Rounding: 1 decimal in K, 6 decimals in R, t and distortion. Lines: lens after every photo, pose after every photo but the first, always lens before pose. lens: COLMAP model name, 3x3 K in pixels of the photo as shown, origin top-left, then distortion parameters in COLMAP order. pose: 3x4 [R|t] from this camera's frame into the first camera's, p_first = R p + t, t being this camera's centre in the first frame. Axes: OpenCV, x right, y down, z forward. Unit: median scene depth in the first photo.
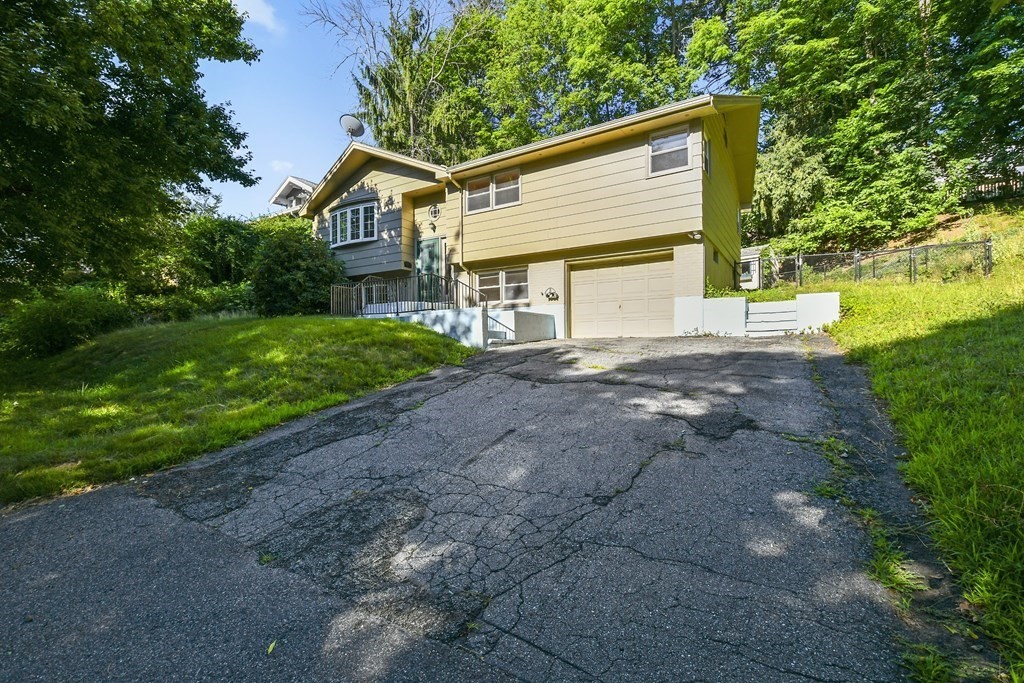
lens RADIAL K [[459.5, 0, 511.5], [0, 459.5, 336.6], [0, 0, 1]] dist [0.000119, -0.000017]
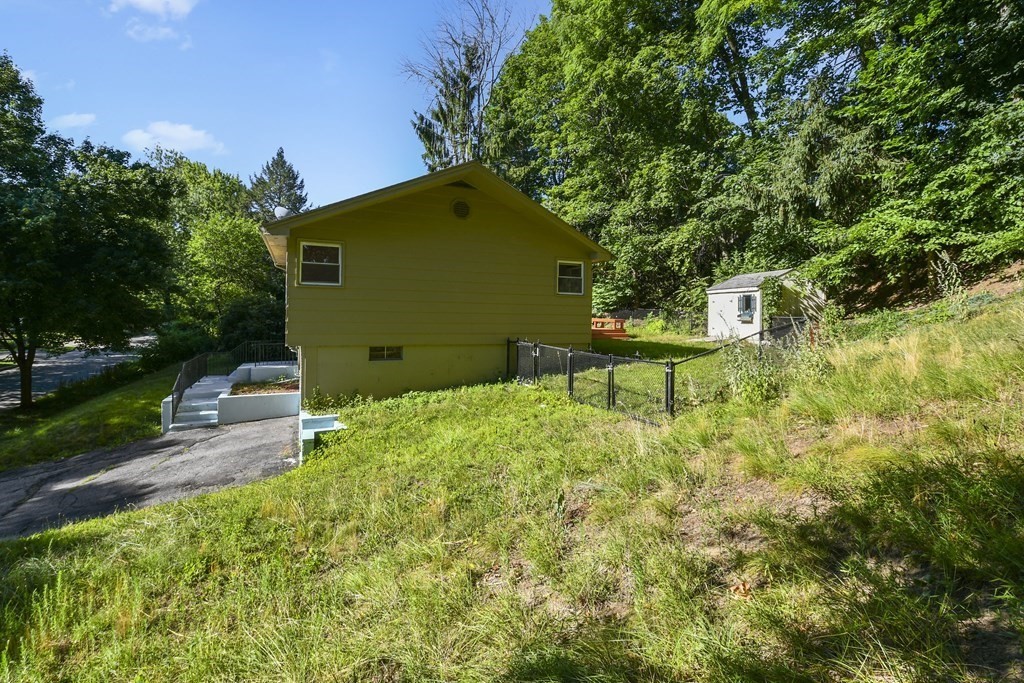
lens RADIAL K [[475.4, 0, 509.3], [0, 475.4, 313.1], [0, 0, 1]] dist [-0.000037, -0.000200]
pose [[0.859764, 0.021278, -0.510248, 0.574189], [-0.019550, 0.999771, 0.008750, -0.135278], [0.510317, 0.002452, 0.859983, 0.186663]]
